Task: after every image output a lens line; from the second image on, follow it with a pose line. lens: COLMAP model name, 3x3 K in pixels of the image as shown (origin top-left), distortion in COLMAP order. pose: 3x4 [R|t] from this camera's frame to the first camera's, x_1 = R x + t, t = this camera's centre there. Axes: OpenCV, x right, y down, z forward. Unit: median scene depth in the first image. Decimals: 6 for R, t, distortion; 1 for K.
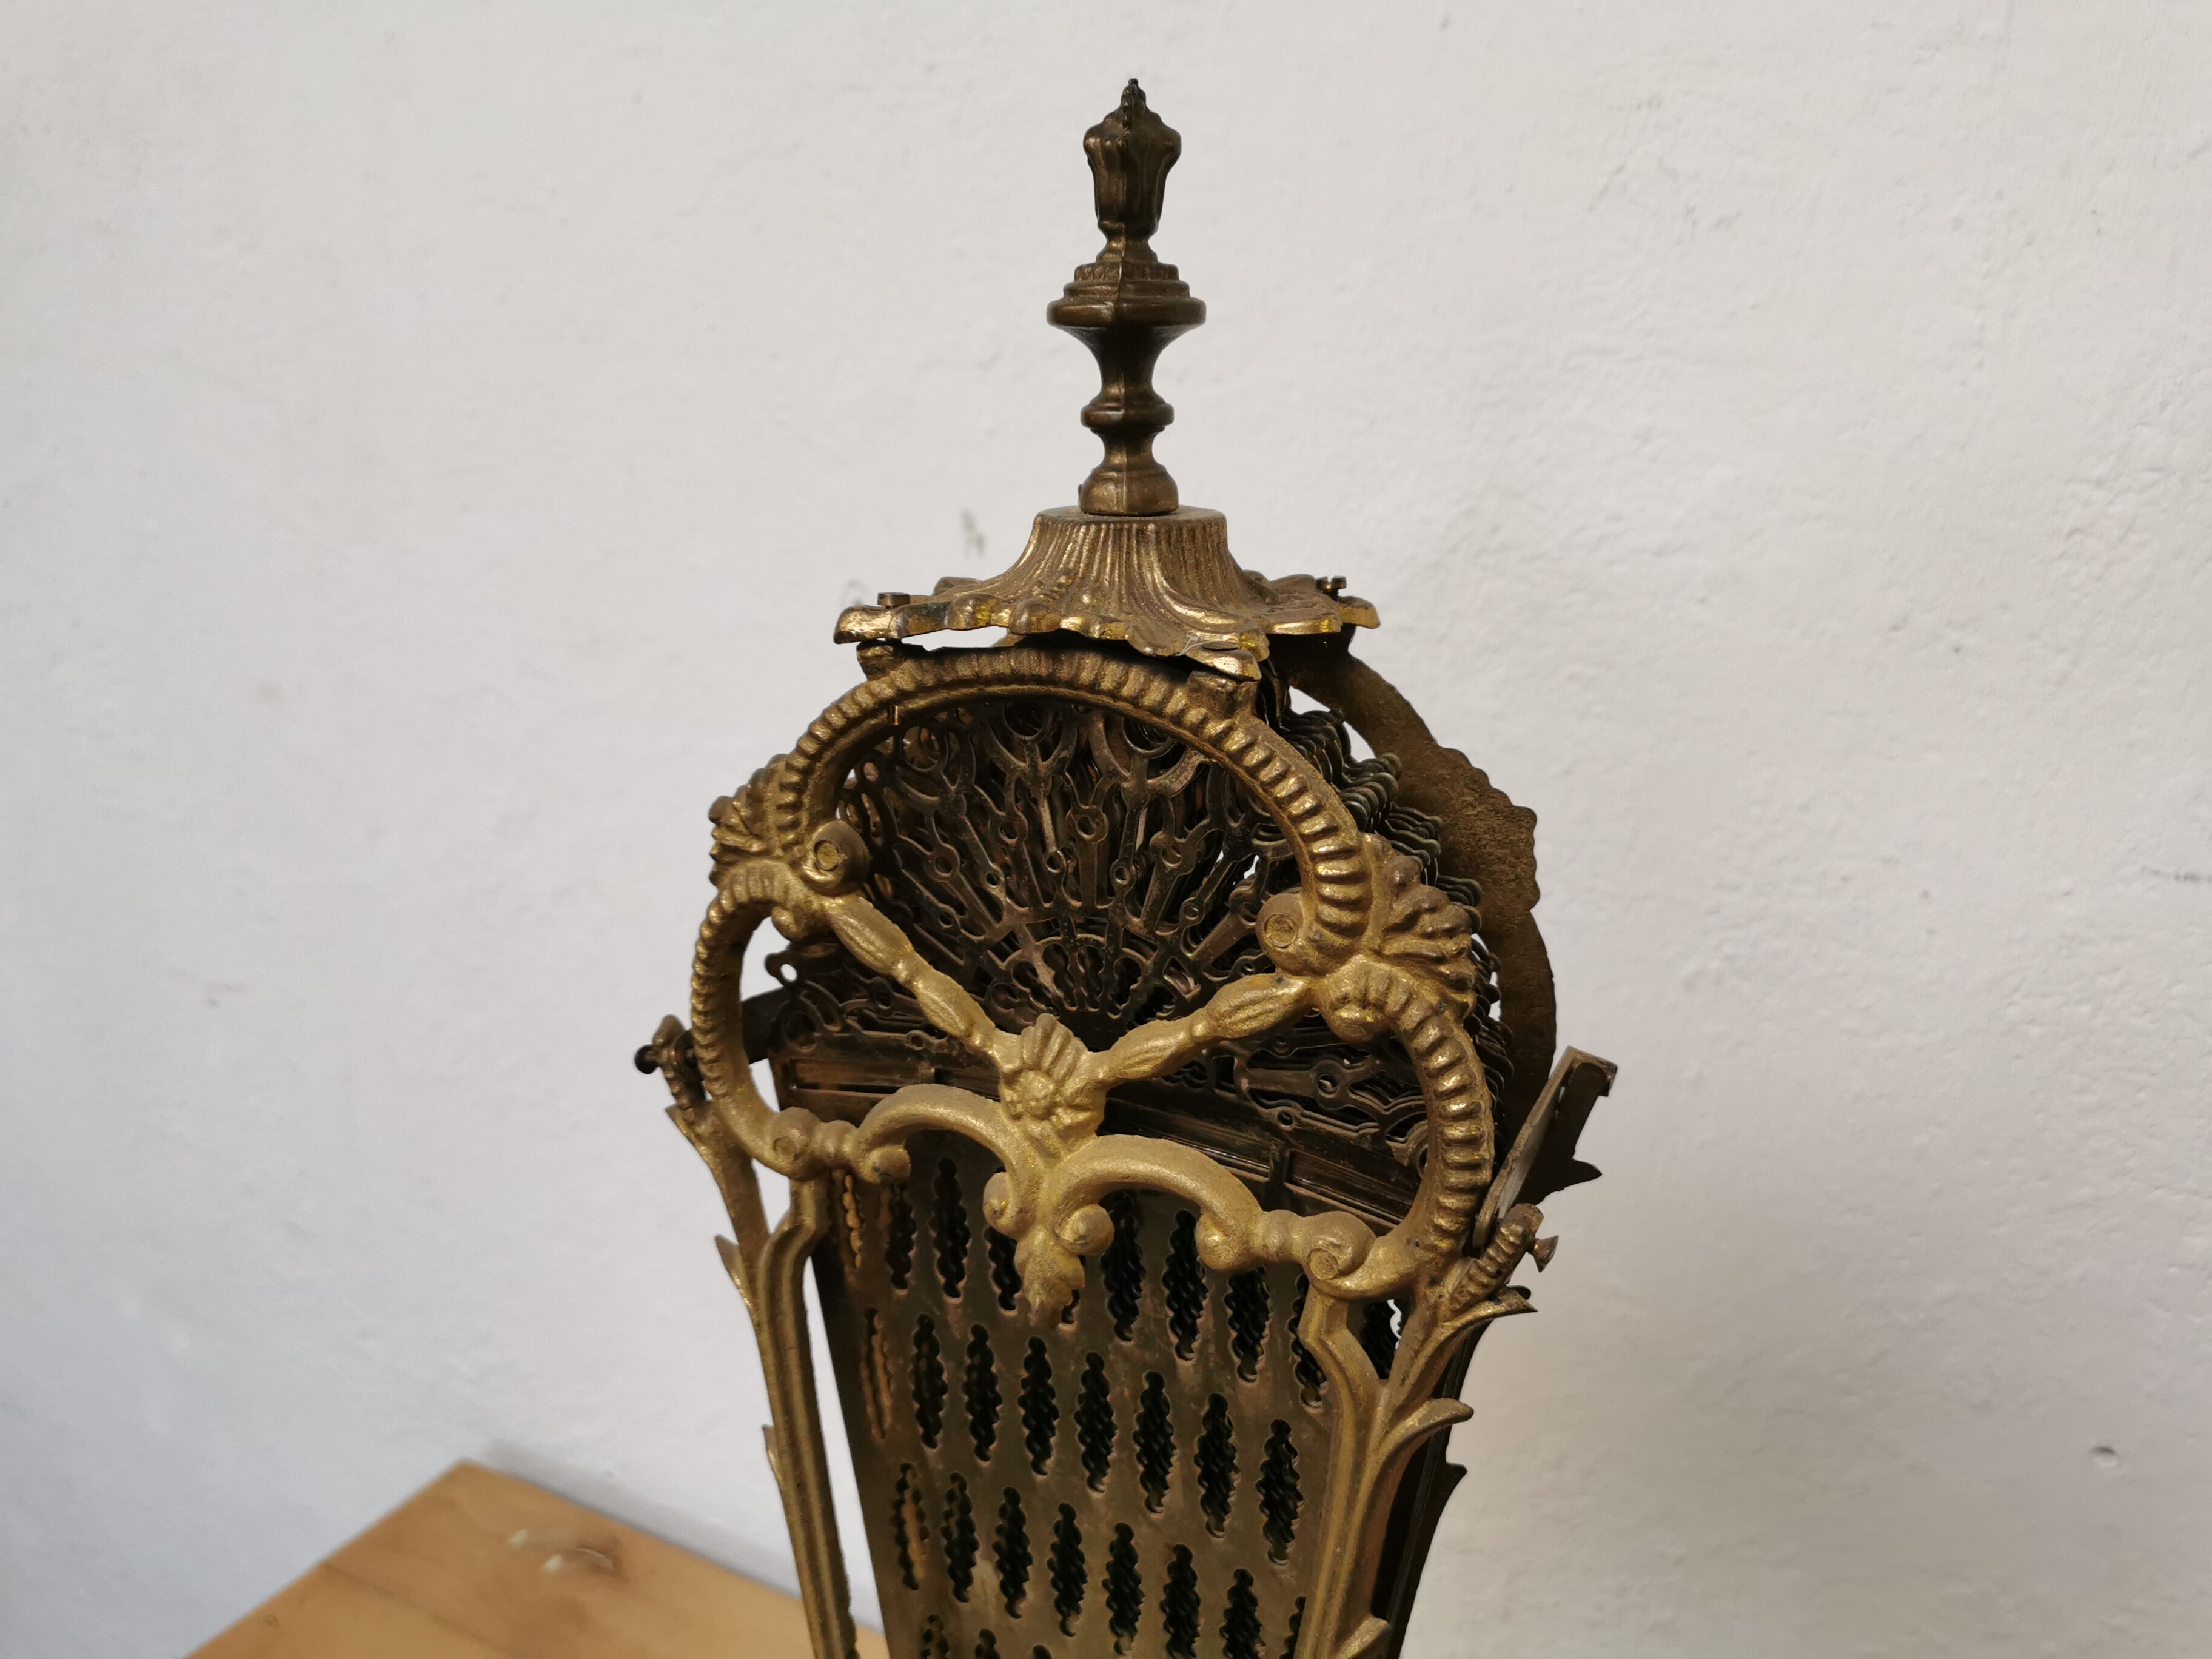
lens RADIAL K [[1752.3, 0, 1090.2], [0, 1752.3, 809.6], [0, 0, 1]] dist [0.053832, -0.070492]
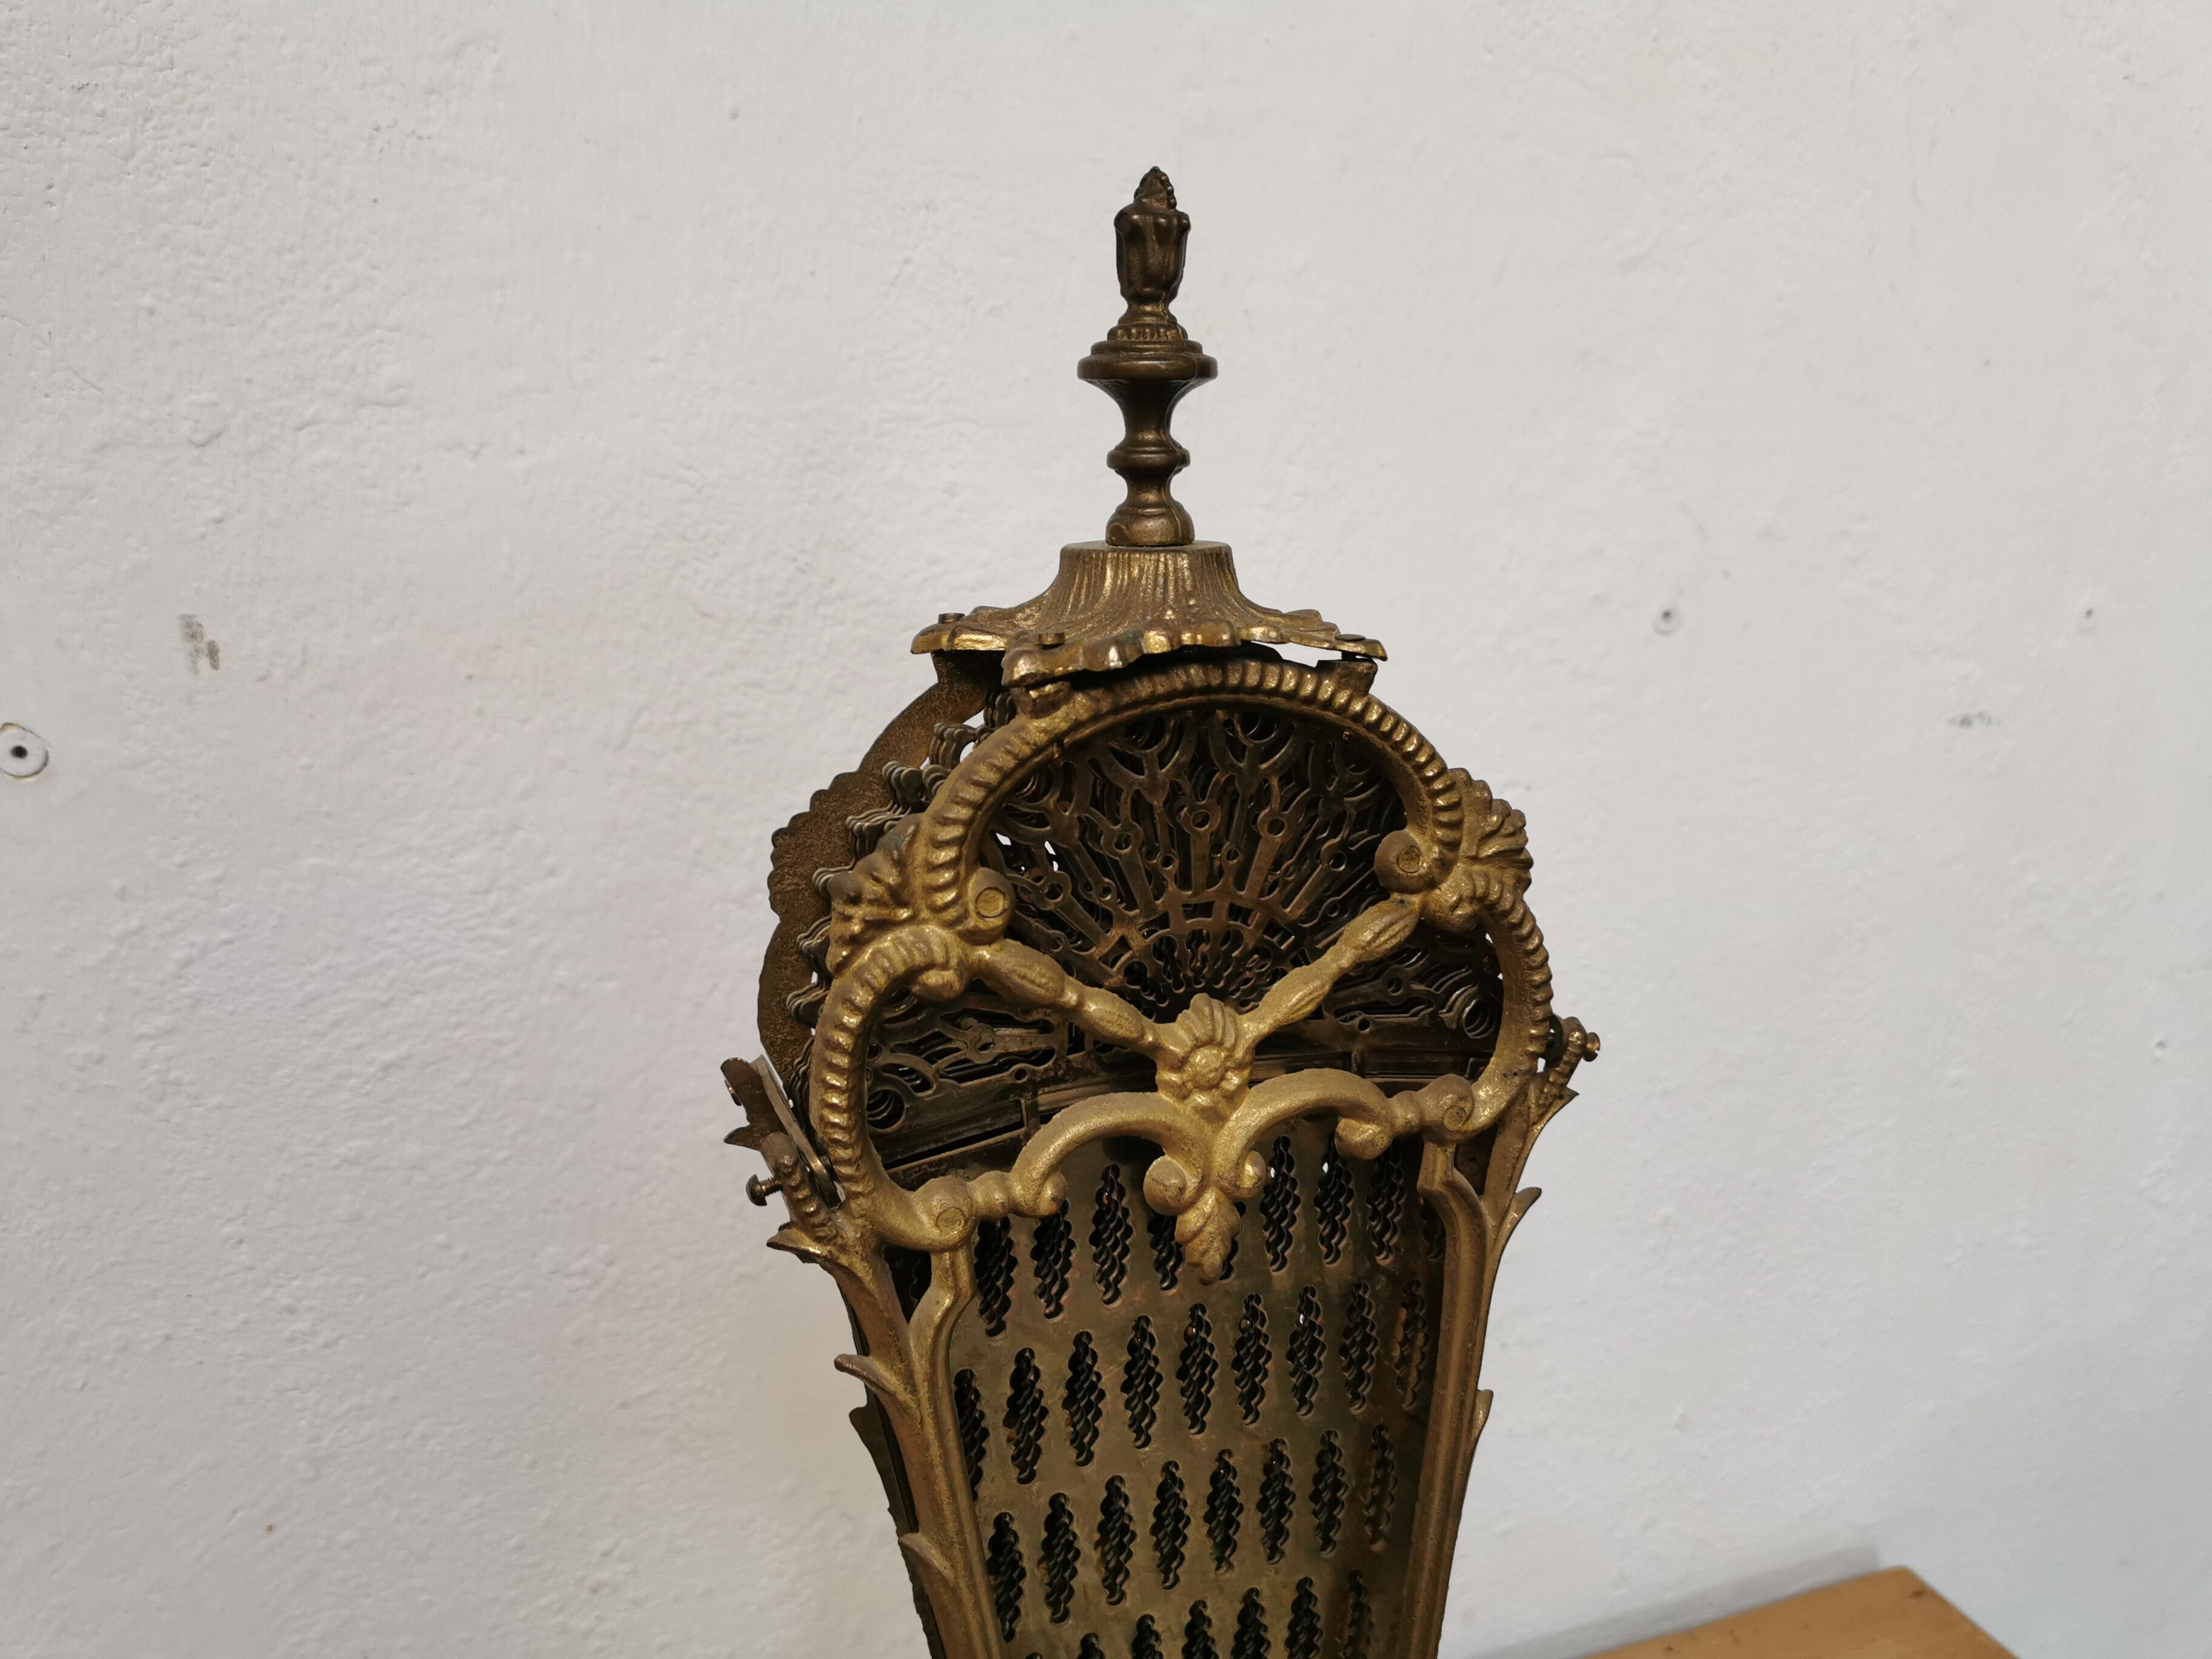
lens RADIAL K [[1752.3, 0, 1140.8], [0, 1752.3, 782.6], [0, 0, 1]] dist [0.053832, -0.070492]
pose [[0.653862, -0.179693, 0.734966, -0.852495], [0.211963, 0.975995, 0.050050, -0.075764], [-0.726317, 0.123060, 0.676254, 0.255316]]
